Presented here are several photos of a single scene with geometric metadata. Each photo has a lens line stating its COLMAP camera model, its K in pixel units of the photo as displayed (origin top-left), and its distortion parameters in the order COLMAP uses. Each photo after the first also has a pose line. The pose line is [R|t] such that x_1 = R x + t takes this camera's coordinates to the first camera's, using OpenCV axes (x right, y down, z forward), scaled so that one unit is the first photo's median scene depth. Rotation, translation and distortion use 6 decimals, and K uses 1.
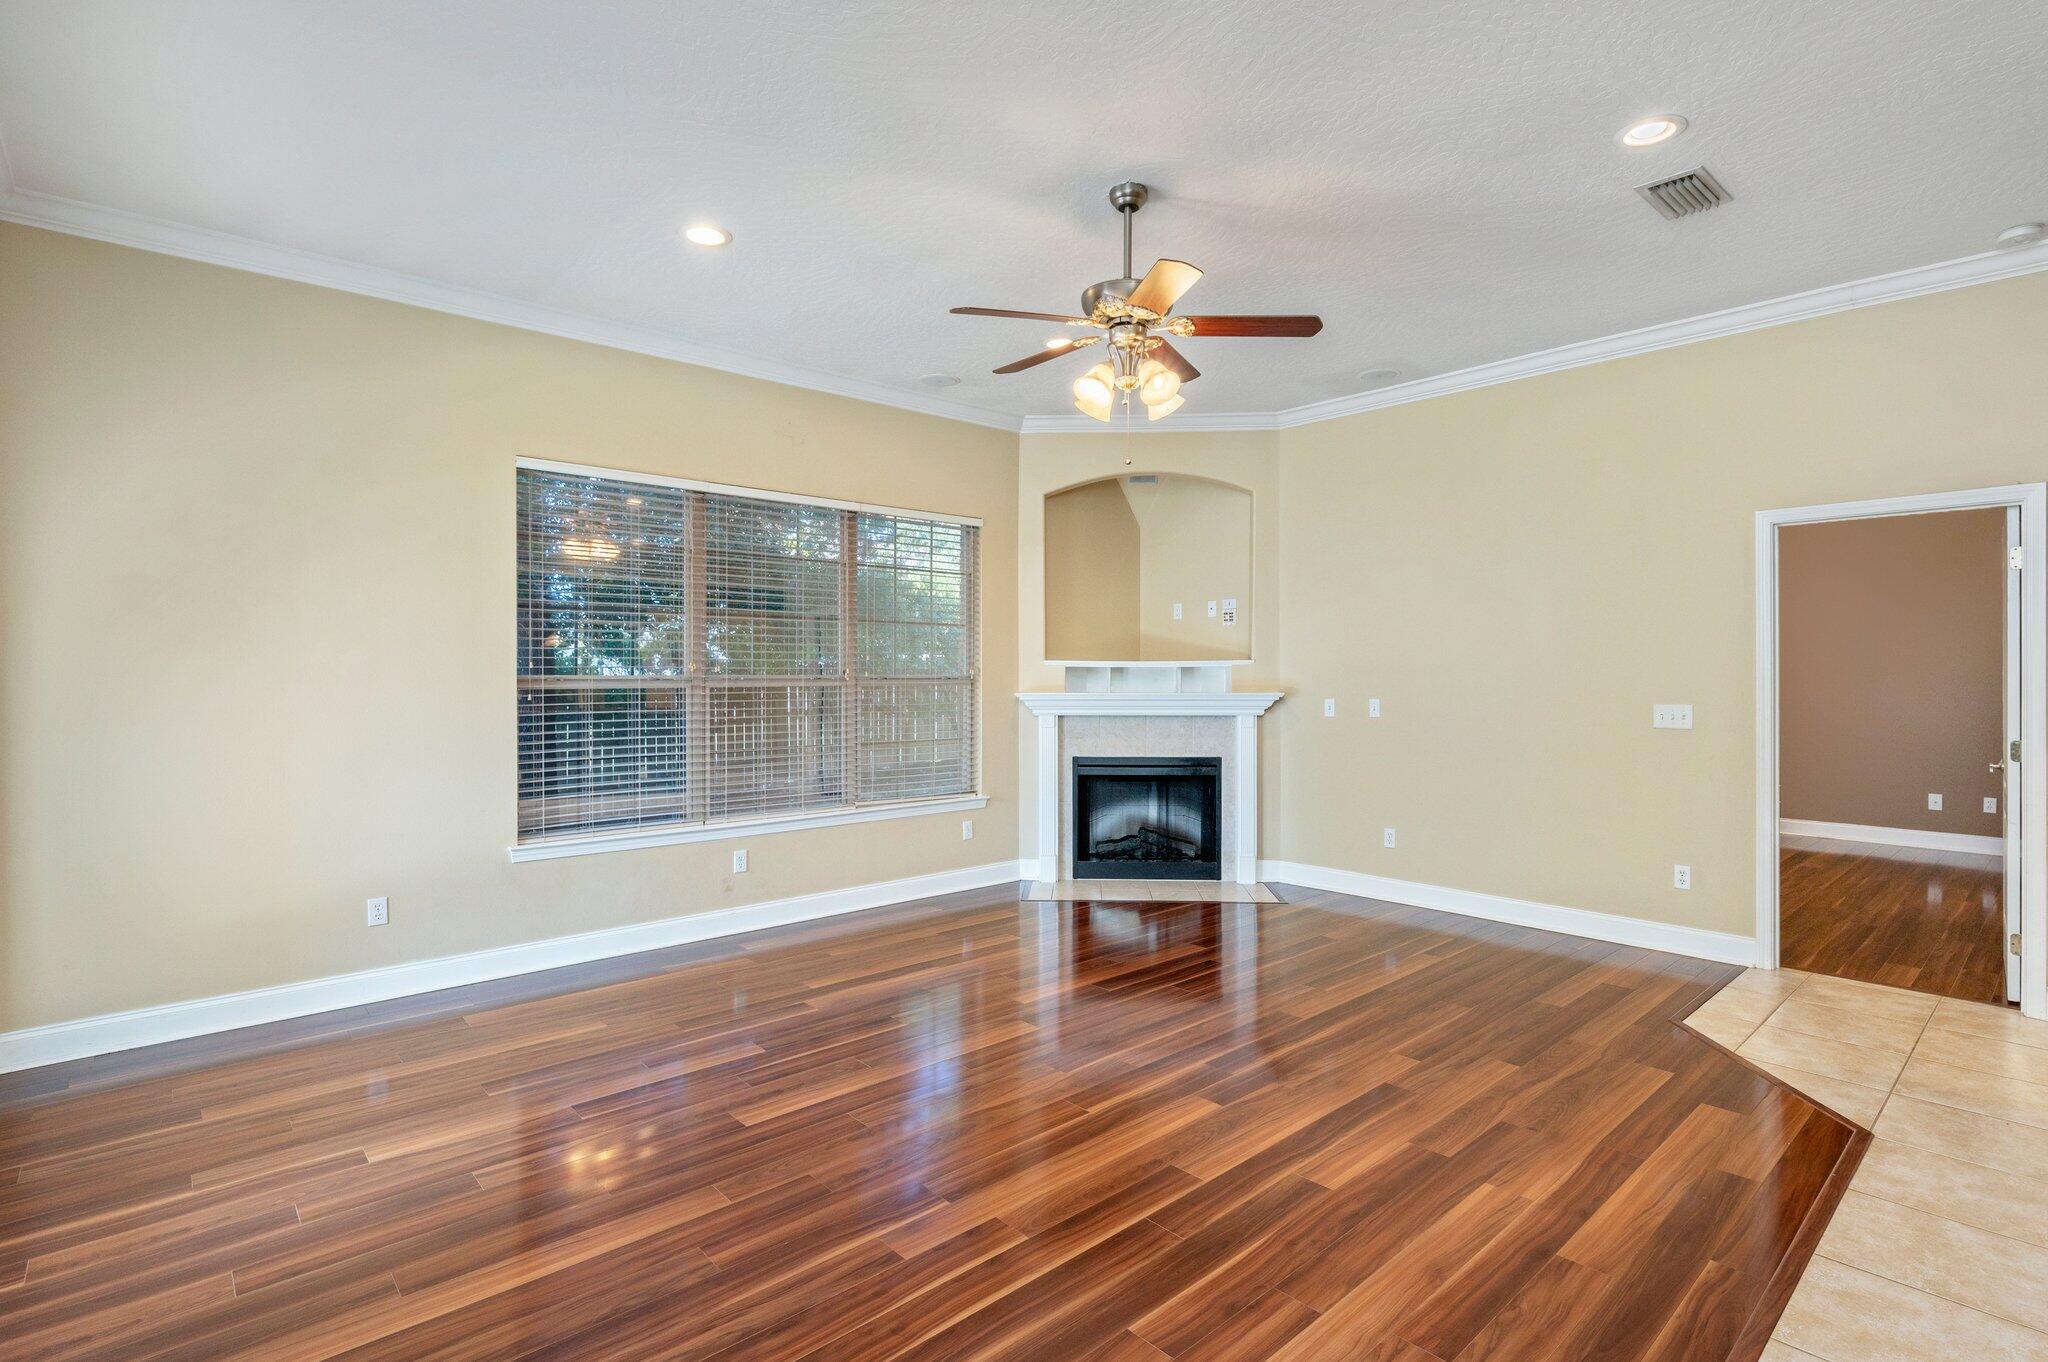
lens RADIAL K [[982.3, 0, 1024.0], [0, 982.3, 681.0], [0, 0, 1]] dist [-0.002718, 0.000218]
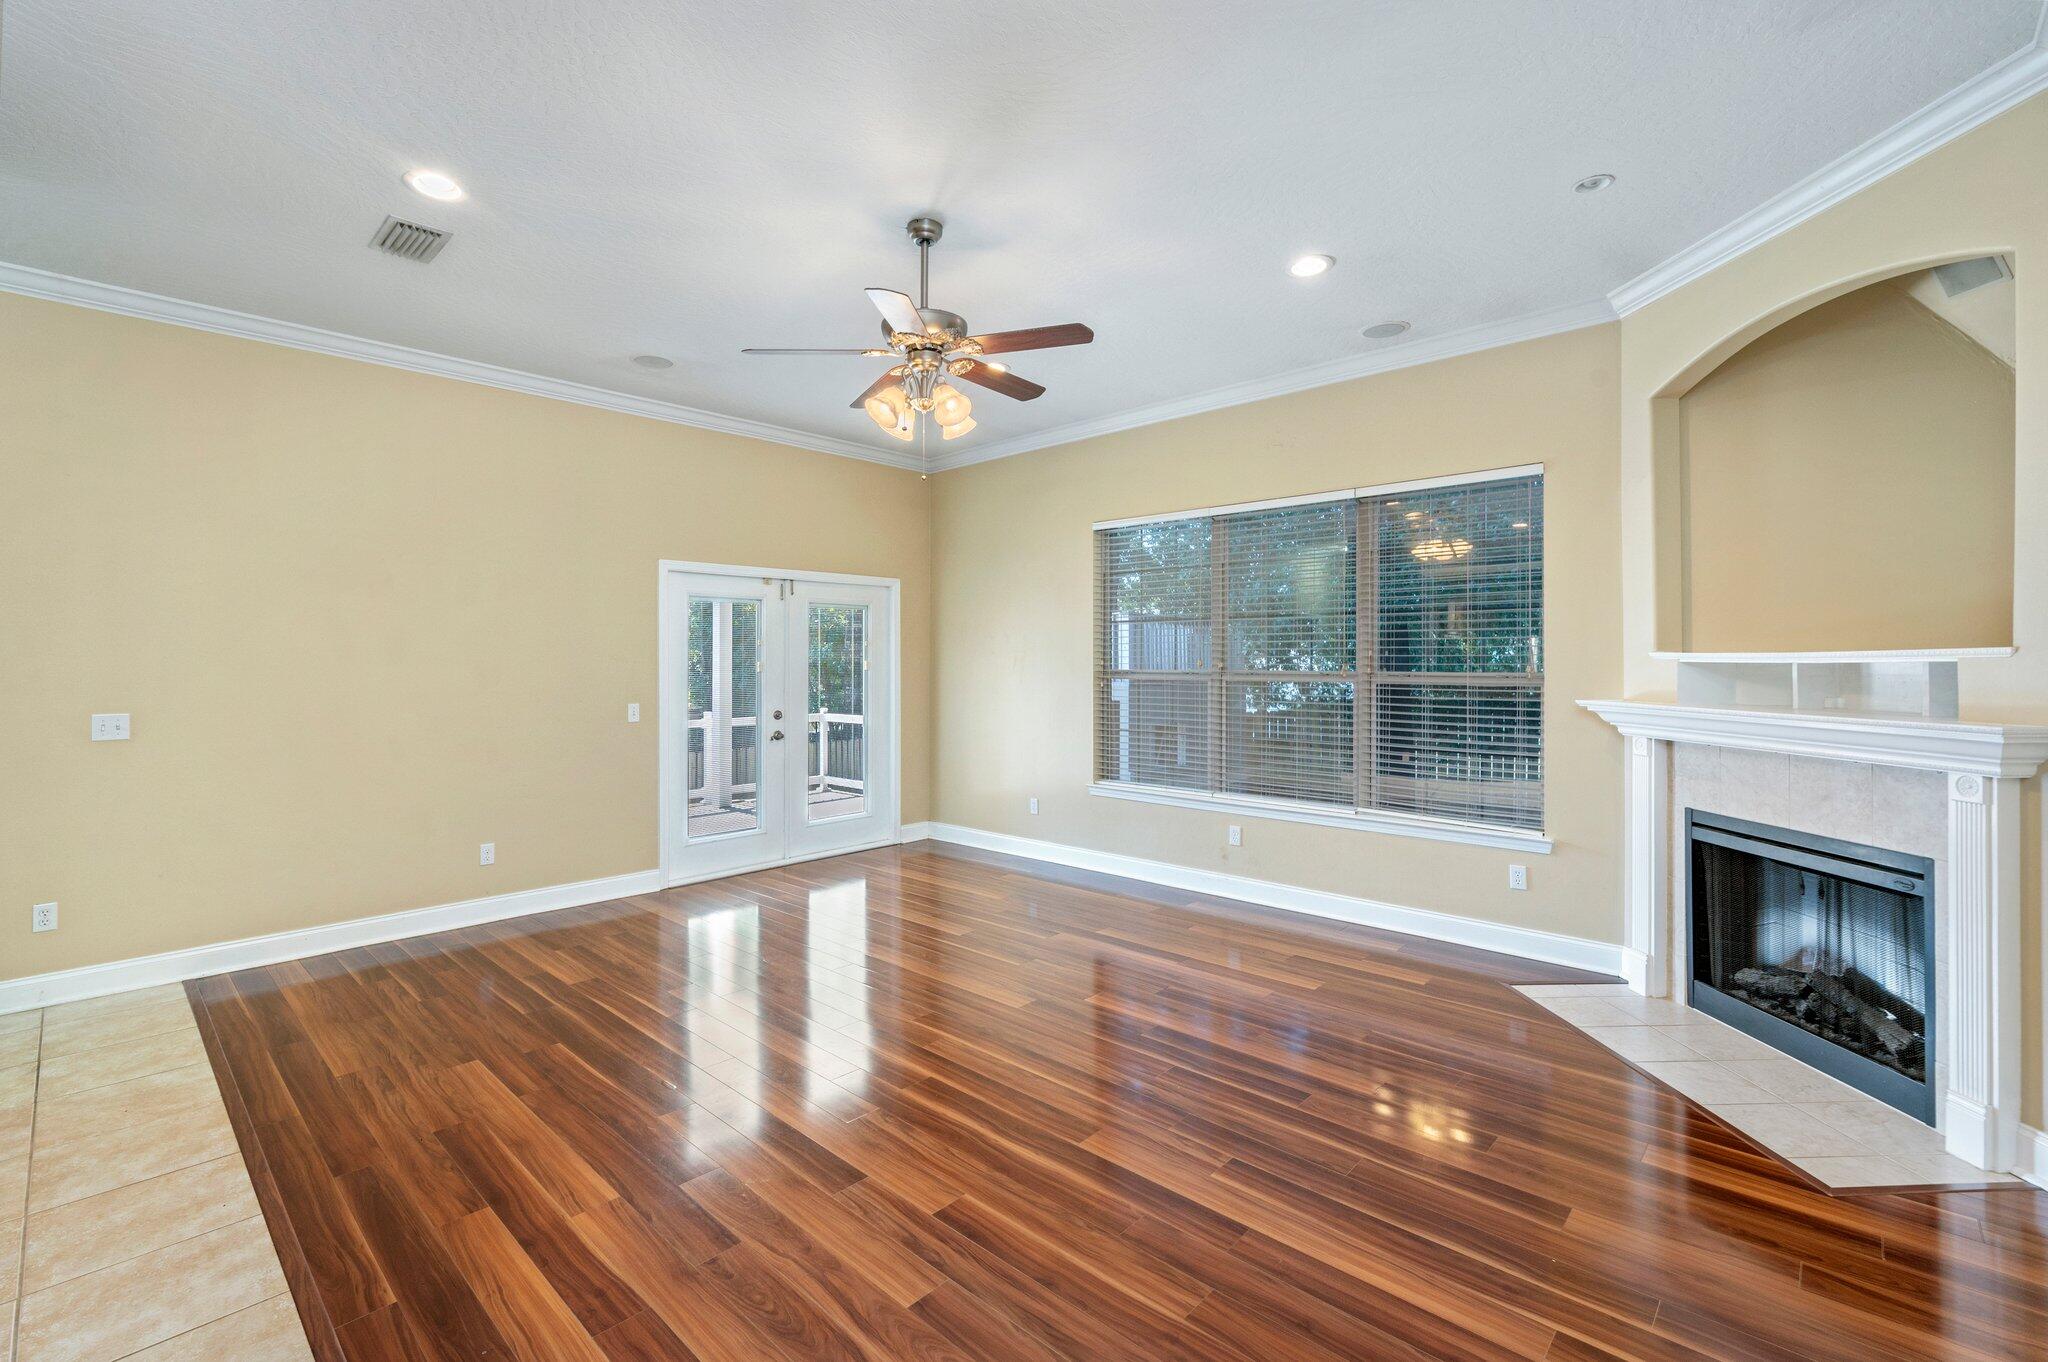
lens RADIAL K [[899.8, 0, 1048.8], [0, 899.8, 657.0], [0, 0, 1]] dist [-0.005049, -0.000841]
pose [[0.098328, -0.004128, -0.995145, 0.951811], [-0.007007, 0.999964, -0.004840, -0.020736], [0.995129, 0.007449, 0.098296, 0.899561]]
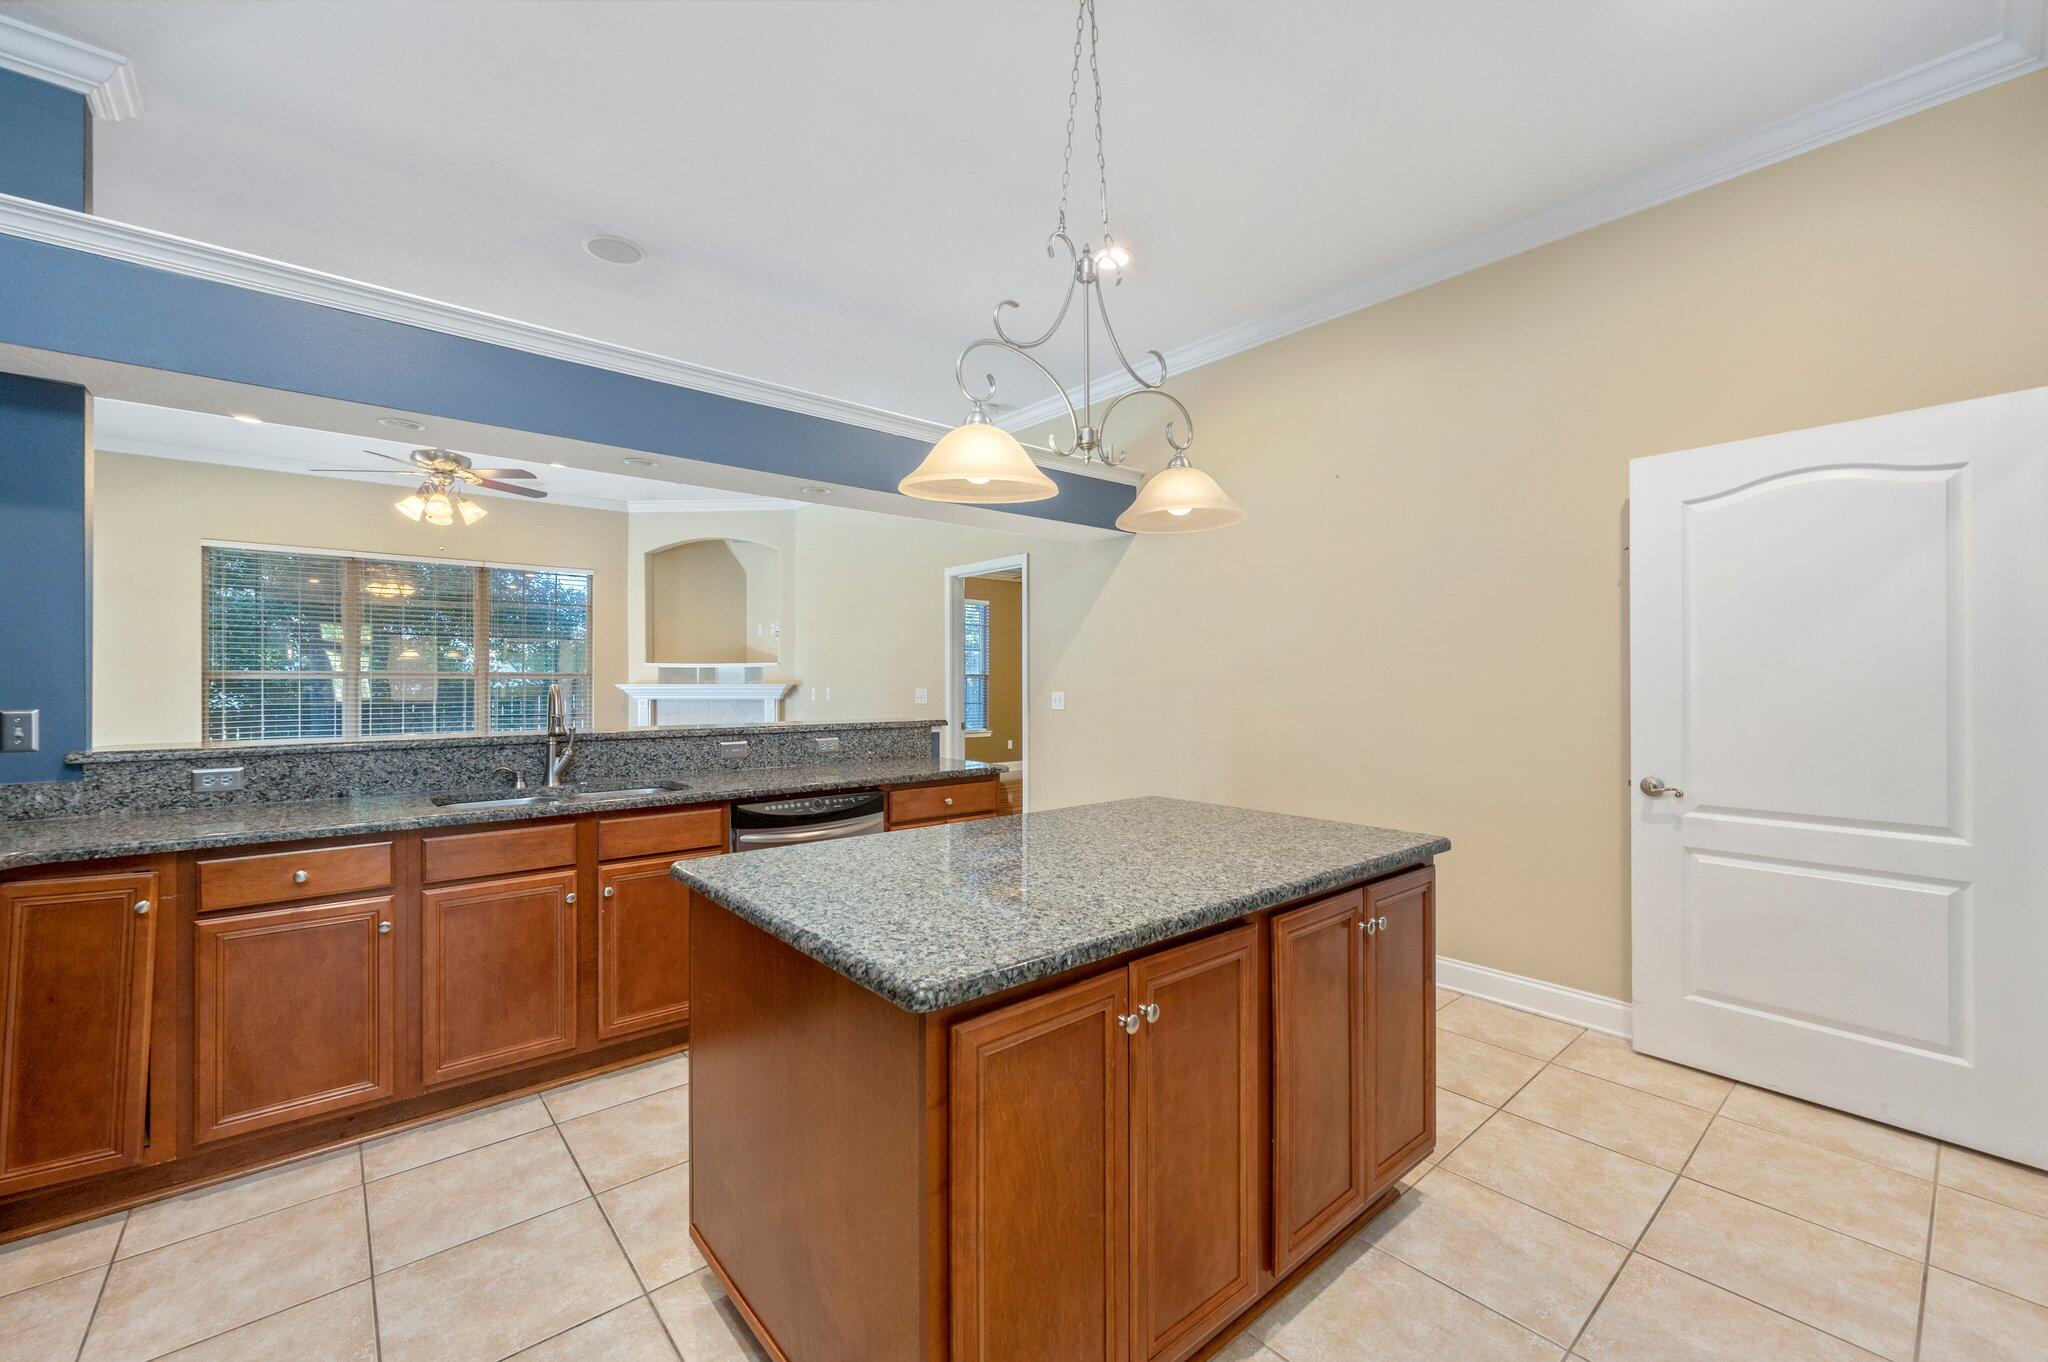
lens RADIAL K [[819.7, 0, 1008.3], [0, 819.7, 678.0], [0, 0, 1]] dist [-0.008297, 0.000085]
pose [[0.999378, 0.000405, -0.035262, 1.035384], [-0.000786, 0.999941, -0.010793, 0.024507], [0.035256, 0.010814, 0.999320, -0.383489]]
